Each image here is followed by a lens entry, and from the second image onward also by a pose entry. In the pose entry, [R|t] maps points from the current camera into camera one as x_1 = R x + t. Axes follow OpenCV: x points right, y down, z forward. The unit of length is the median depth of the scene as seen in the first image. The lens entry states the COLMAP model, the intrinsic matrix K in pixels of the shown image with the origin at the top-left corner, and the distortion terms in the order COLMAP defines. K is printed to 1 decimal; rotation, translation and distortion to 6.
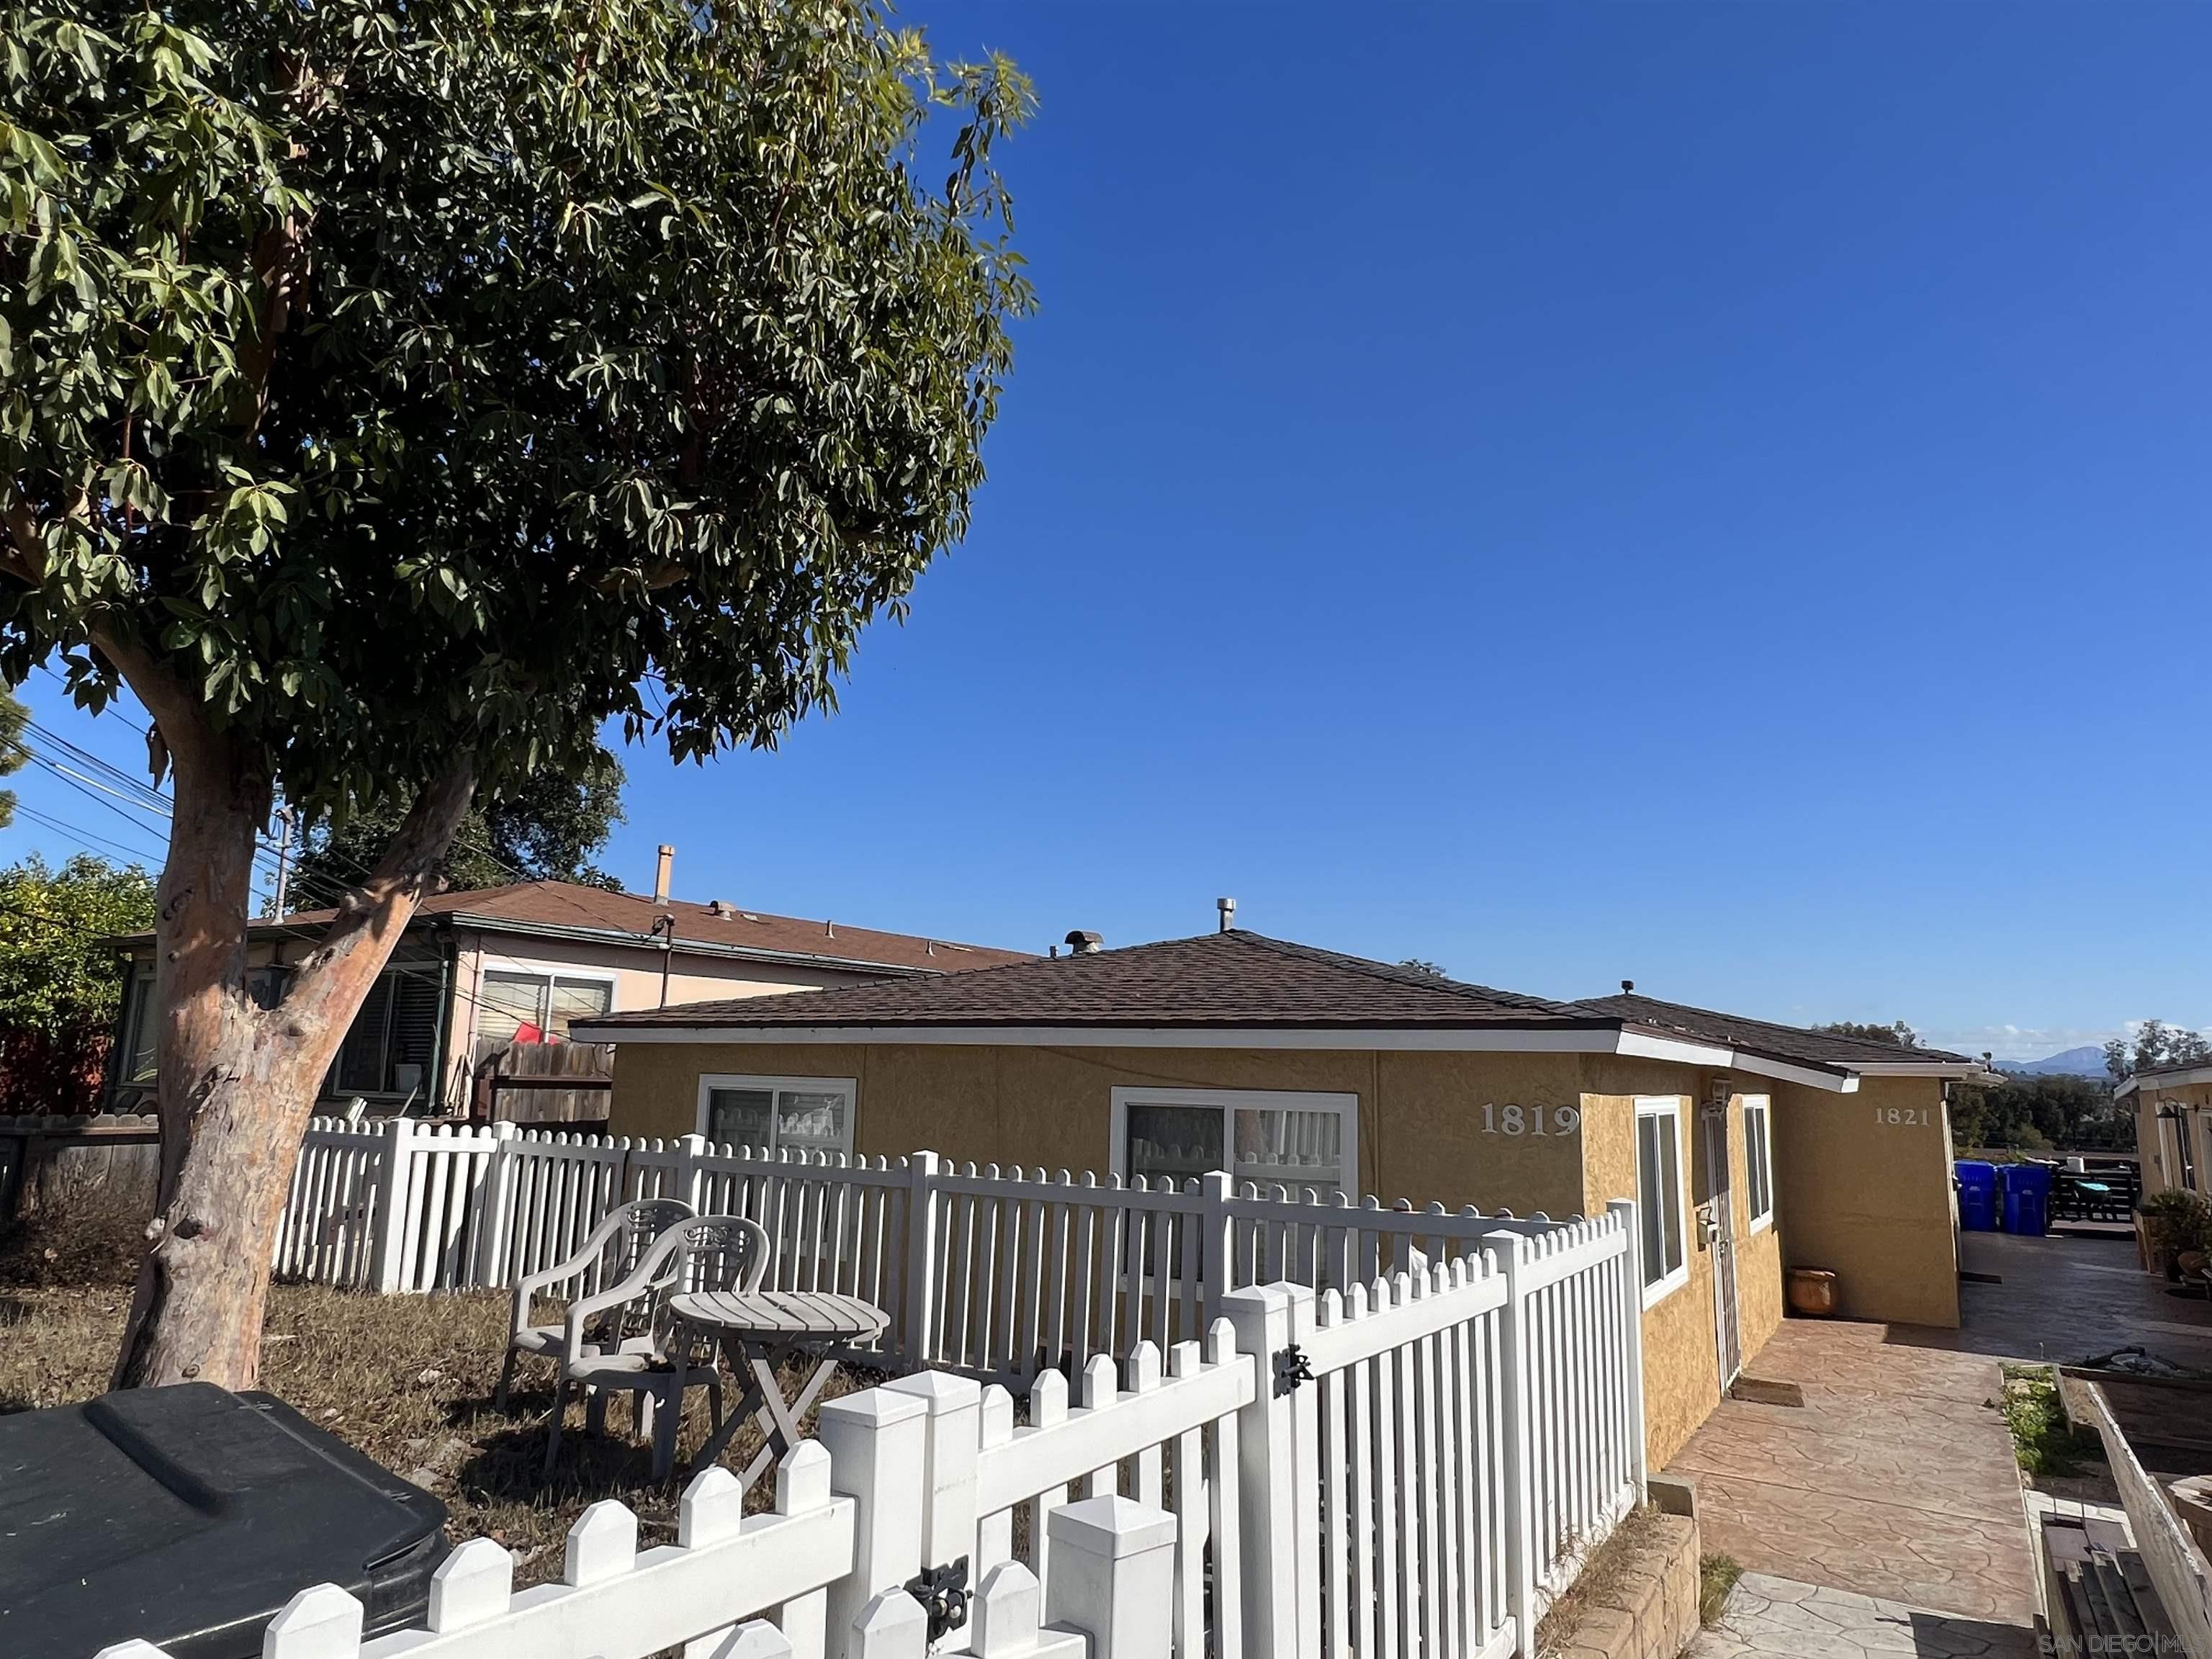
lens RADIAL K [[1370.5, 0, 1099.9], [0, 1370.5, 835.3], [0, 0, 1]] dist [-0.004981, 0.002573]
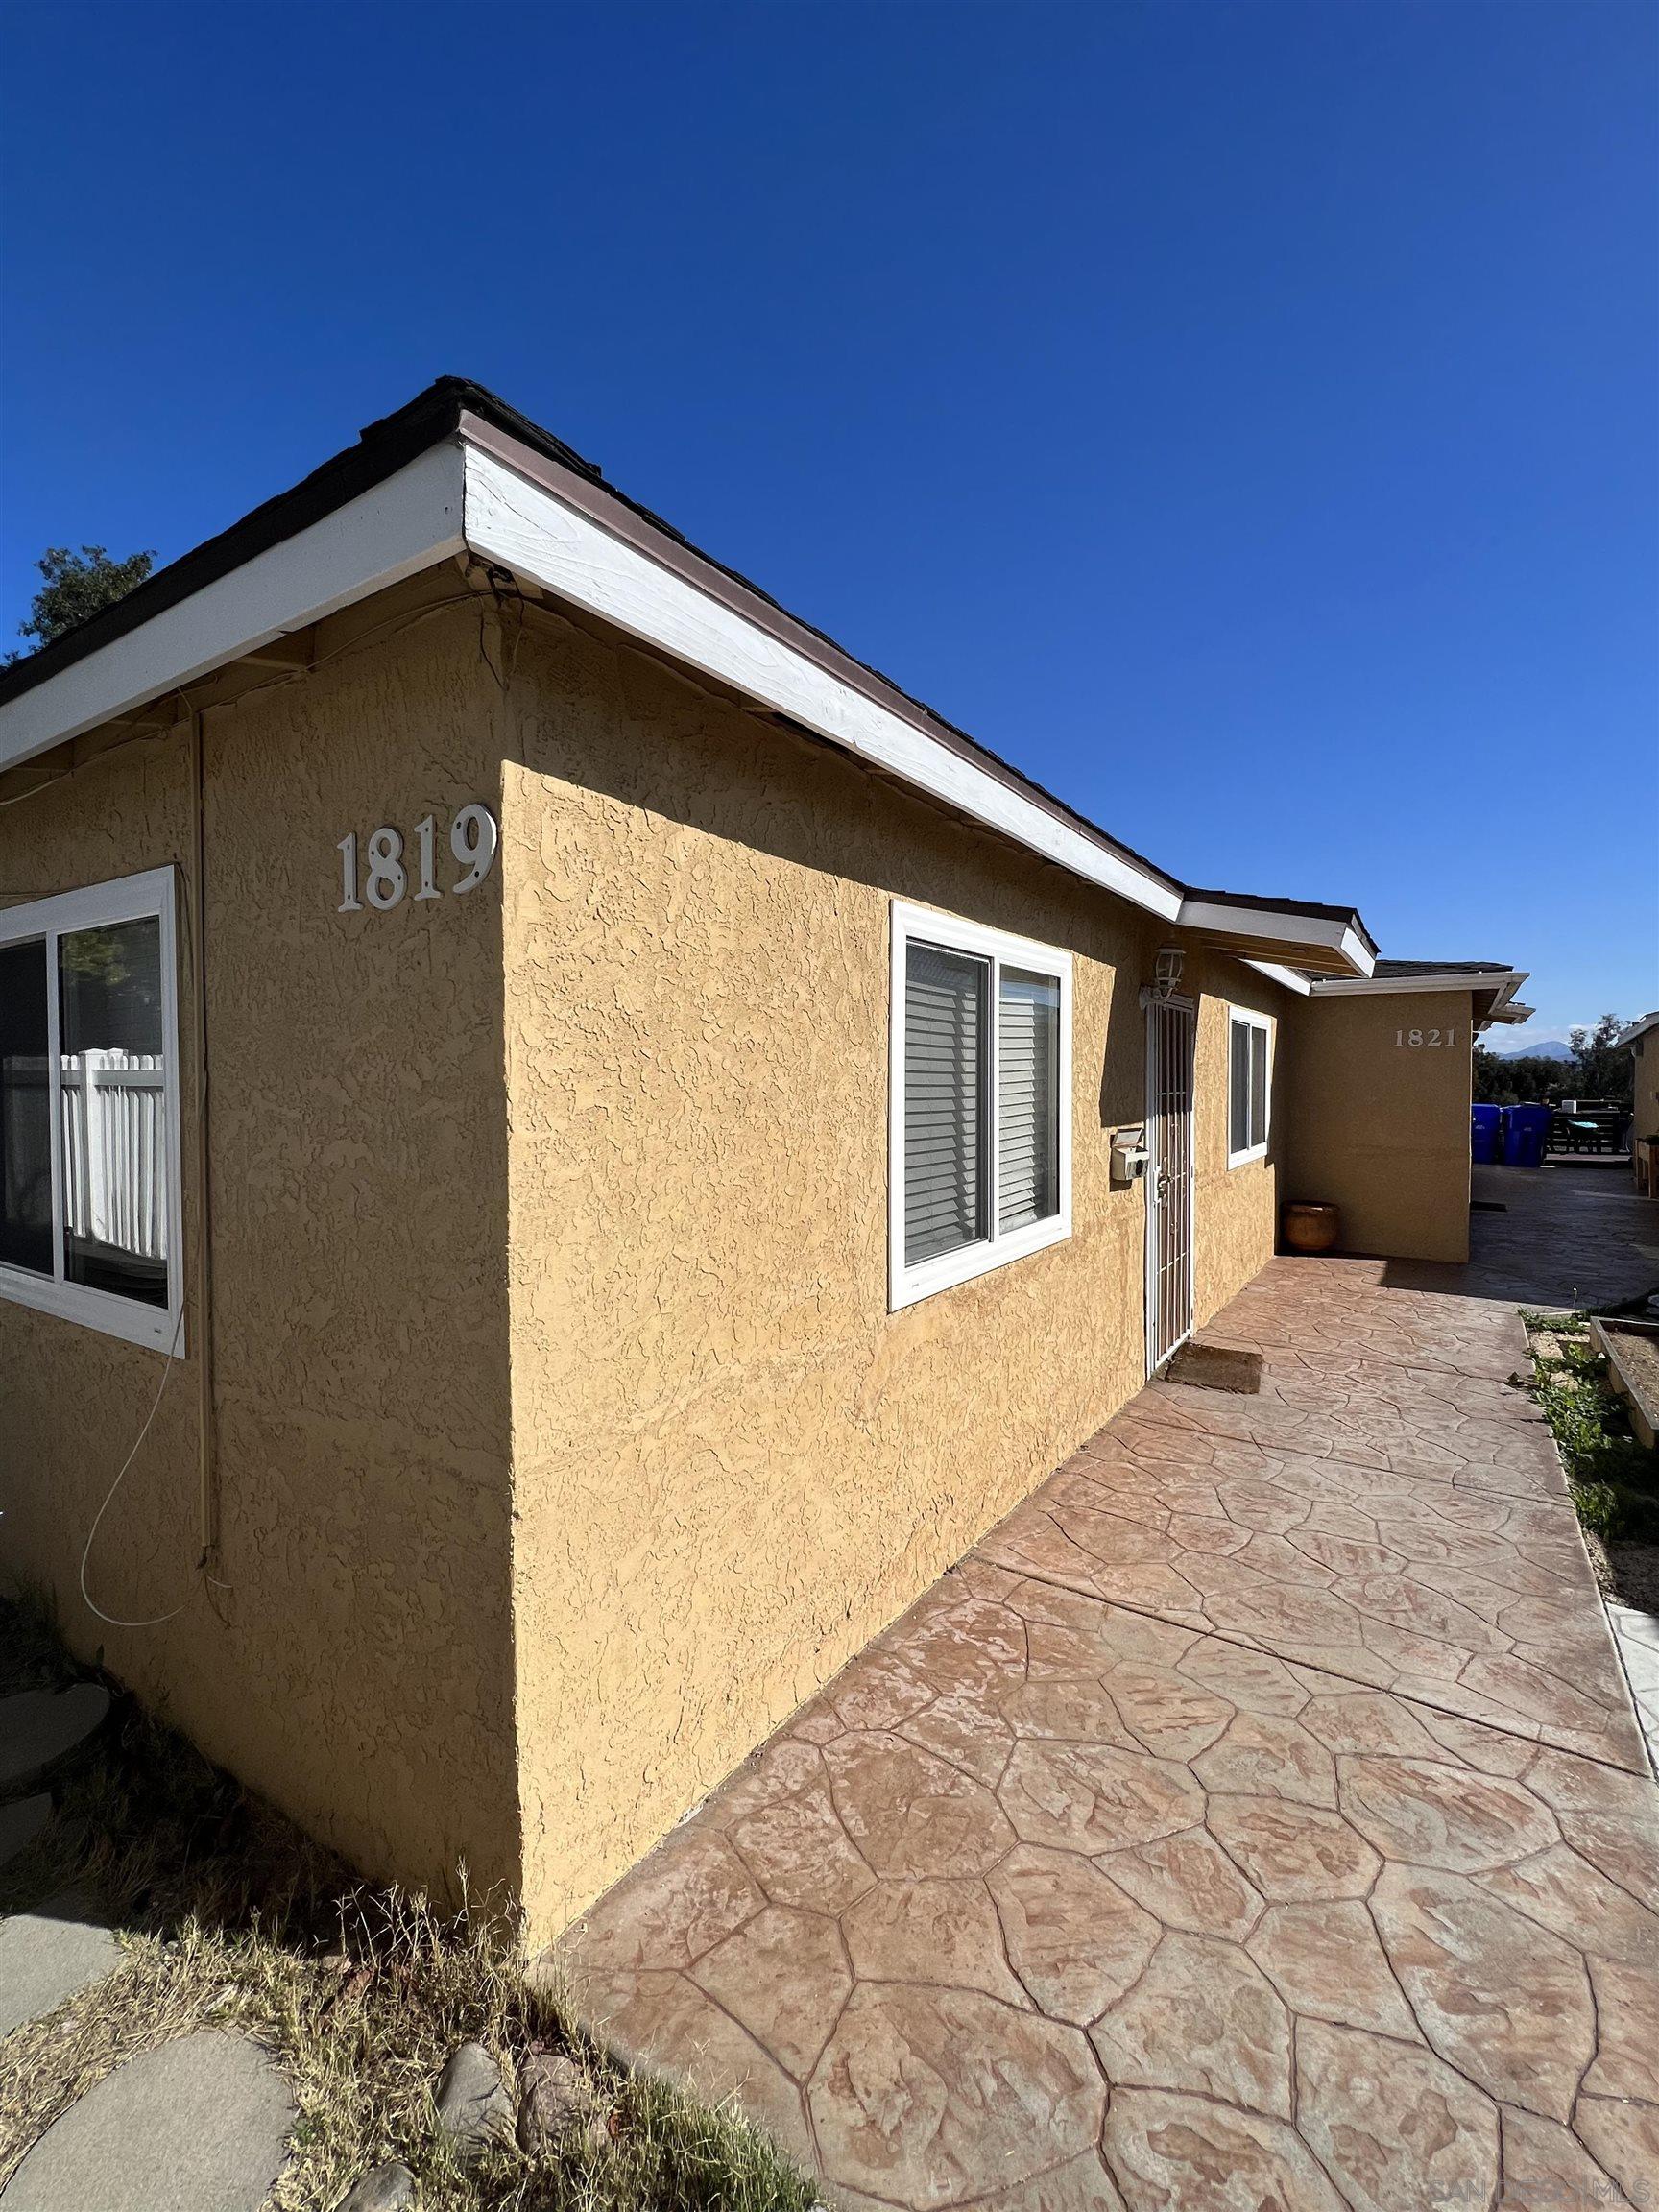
lens RADIAL K [[966.7, 0, 827.8], [0, 966.7, 1099.3], [0, 0, 1]] dist [0.000405, 0.000192]
pose [[0.999409, -0.023002, -0.025537, 0.248664], [0.027586, 0.980044, 0.196858, 0.128871], [0.020499, -0.197446, 0.980099, 0.428798]]
